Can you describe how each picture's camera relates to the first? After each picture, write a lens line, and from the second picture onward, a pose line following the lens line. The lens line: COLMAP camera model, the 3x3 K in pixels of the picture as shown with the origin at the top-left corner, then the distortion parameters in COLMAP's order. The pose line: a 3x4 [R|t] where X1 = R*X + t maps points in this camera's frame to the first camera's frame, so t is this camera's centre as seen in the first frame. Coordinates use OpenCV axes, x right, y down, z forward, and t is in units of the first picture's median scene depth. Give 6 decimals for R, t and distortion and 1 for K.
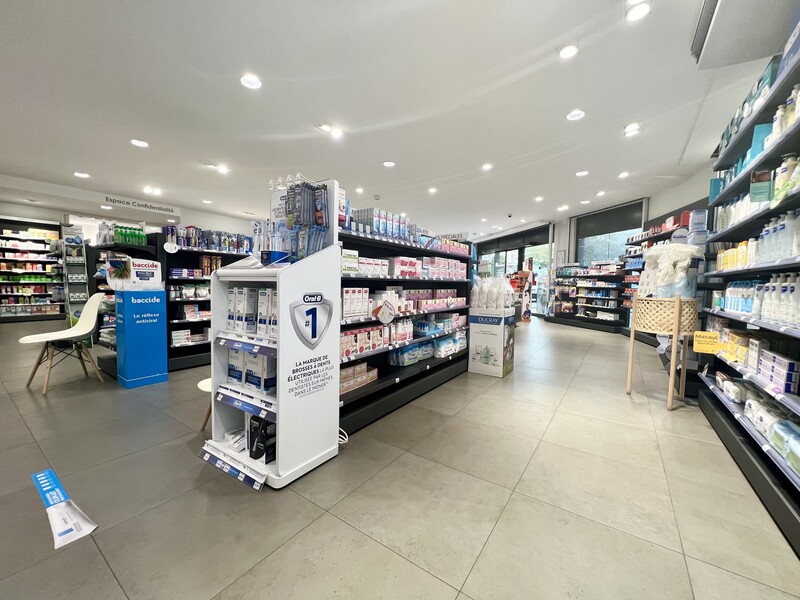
lens RADIAL K [[319.6, 0, 407.0], [0, 319.6, 297.4], [0, 0, 1]] dist [0.002455, 0.000264]
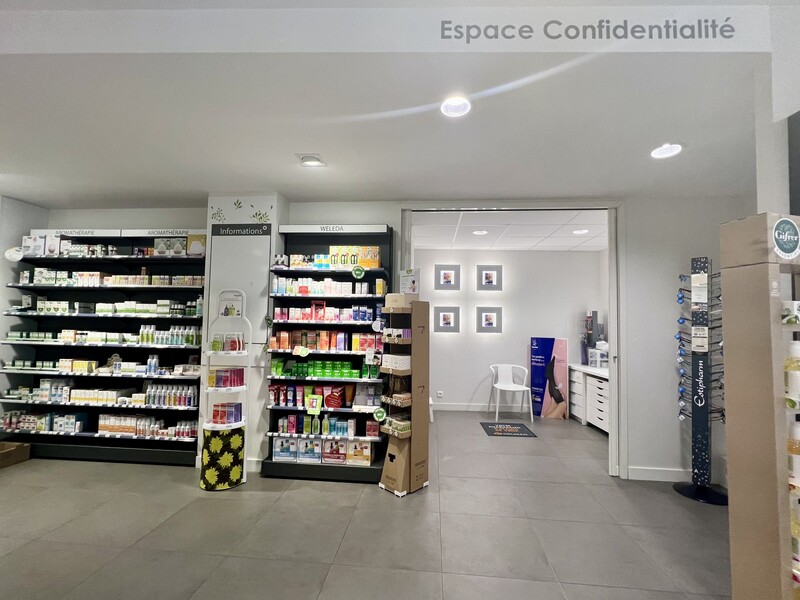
lens RADIAL K [[319.6, 0, 407.0], [0, 319.6, 297.4], [0, 0, 1]] dist [0.002455, 0.000264]
pose [[0.498543, -0.081295, -0.863045, -0.769560], [-0.062017, 0.989697, -0.129050, -0.102335], [0.864644, 0.117860, 0.488364, 0.881394]]
